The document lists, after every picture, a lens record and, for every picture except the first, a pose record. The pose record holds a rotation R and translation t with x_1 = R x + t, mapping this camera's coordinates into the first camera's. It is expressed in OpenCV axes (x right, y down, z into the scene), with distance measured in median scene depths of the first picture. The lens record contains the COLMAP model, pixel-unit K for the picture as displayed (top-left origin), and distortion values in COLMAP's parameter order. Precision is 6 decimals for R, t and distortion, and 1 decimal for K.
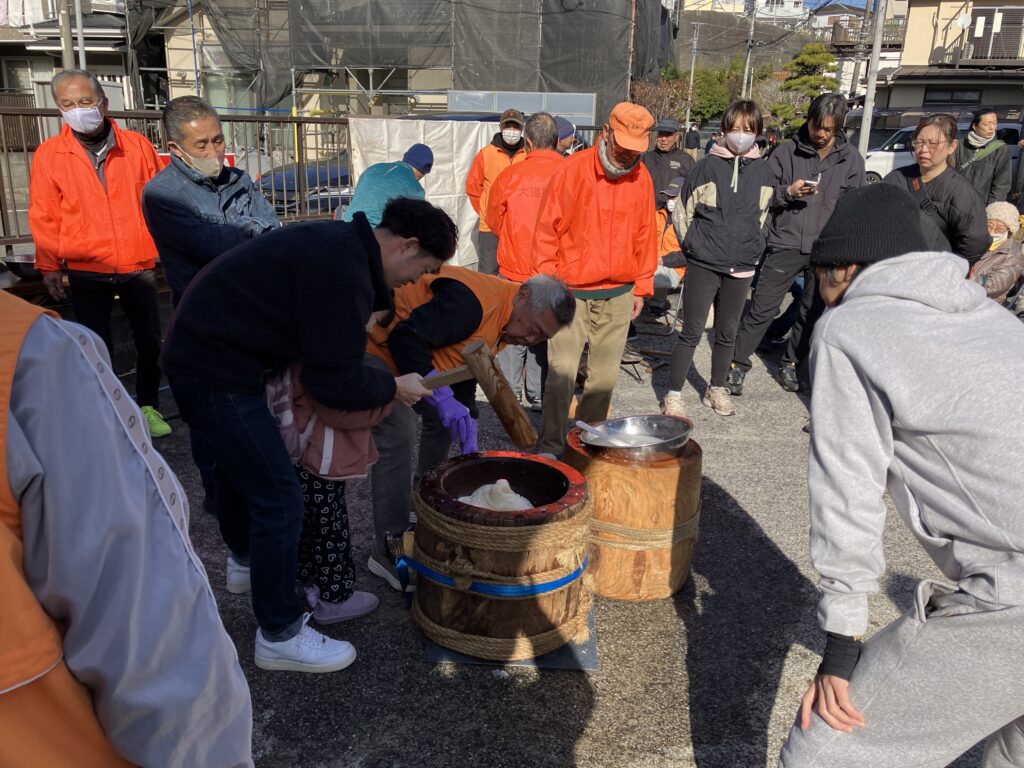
lens RADIAL K [[834.2, 0, 511.0], [0, 834.2, 375.8], [0, 0, 1]] dist [0.012777, -0.009760]
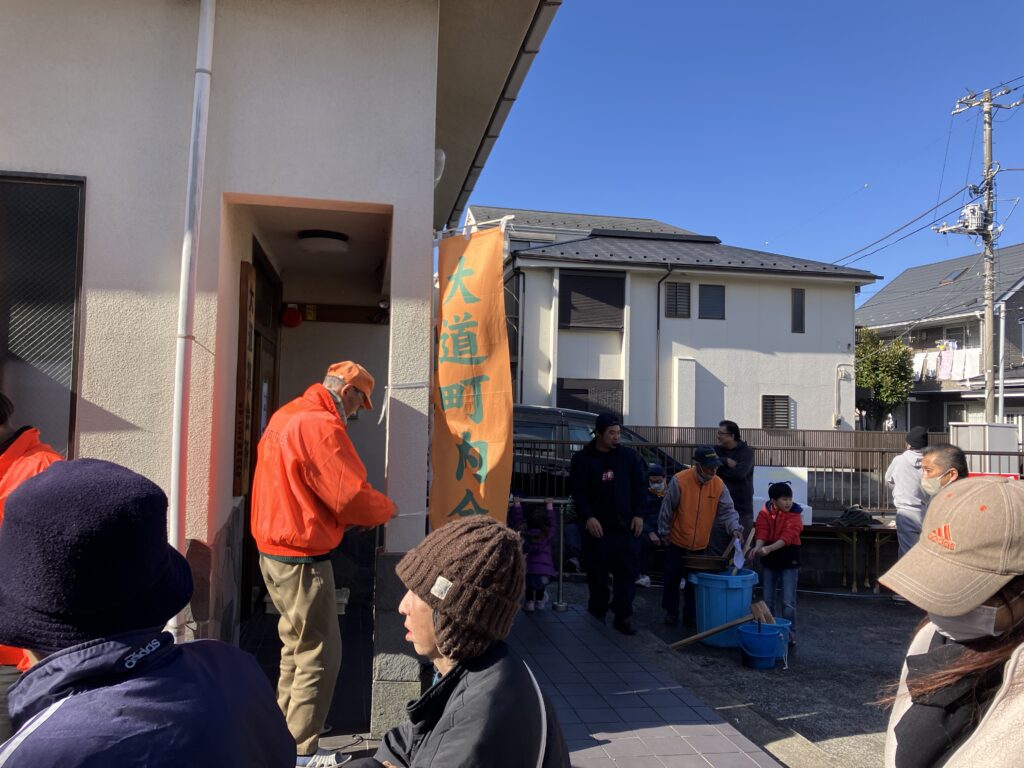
lens RADIAL K [[834.2, 0, 511.0], [0, 834.2, 375.8], [0, 0, 1]] dist [0.012777, -0.009760]
pose [[0.523546, -0.070246, -0.849097, 0.178526], [-0.250841, 0.939715, -0.232409, 0.060598], [0.814235, 0.334665, 0.474363, -0.215981]]
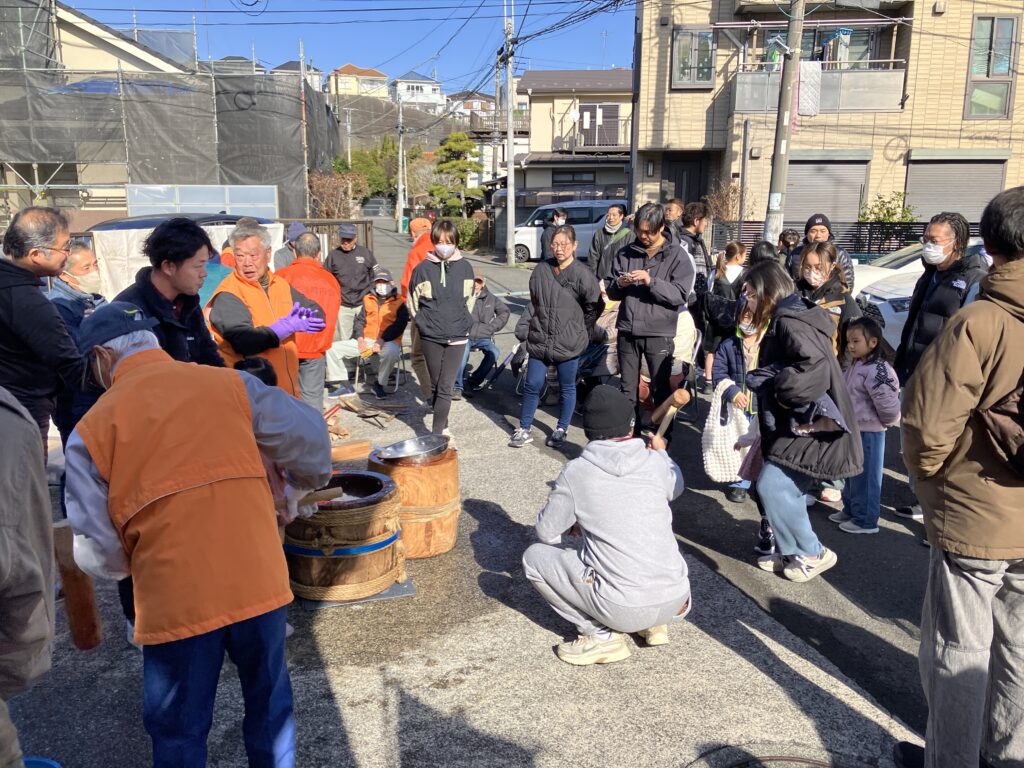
lens RADIAL K [[837.3, 0, 501.9], [0, 837.3, 383.2], [0, 0, 1]] dist [0.012169, -0.002990]
pose [[0.928484, -0.102173, 0.357040, -0.035790], [0.129240, 0.990211, -0.052723, 0.008052], [-0.348158, 0.095096, 0.932600, -0.075286]]
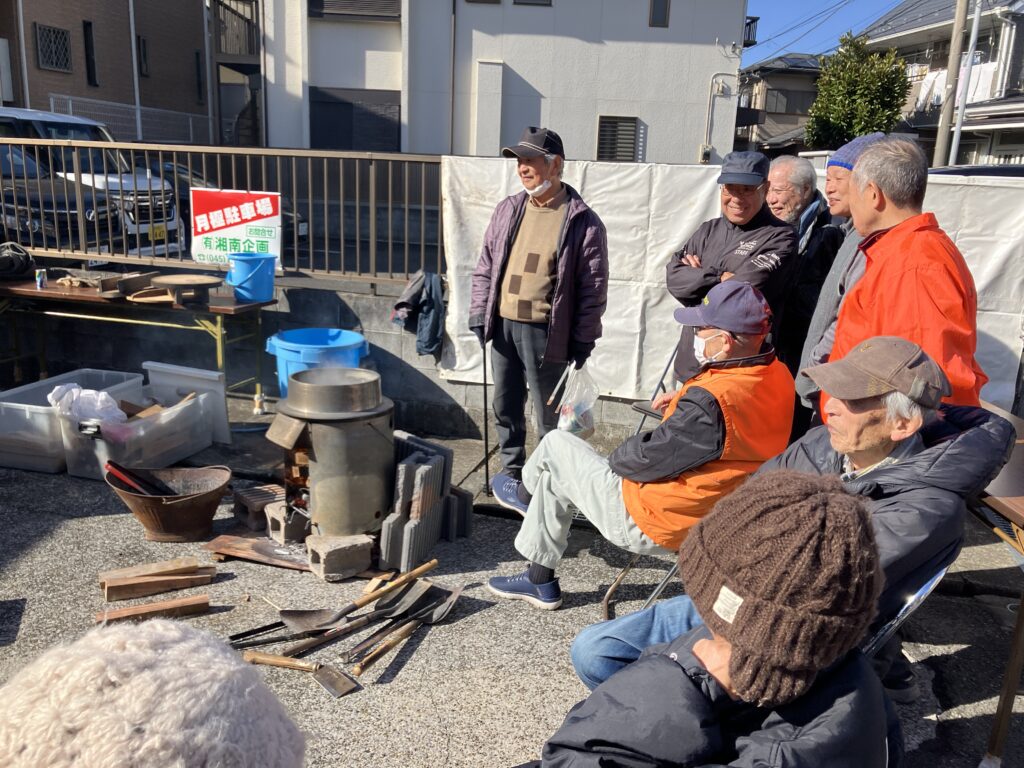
lens RADIAL K [[834.2, 0, 511.0], [0, 834.2, 375.8], [0, 0, 1]] dist [0.012777, -0.009760]
pose [[0.376269, 0.204202, -0.903727, 0.176127], [-0.299573, 0.949829, 0.089891, -0.070520], [0.876743, 0.236909, 0.418565, 0.265720]]
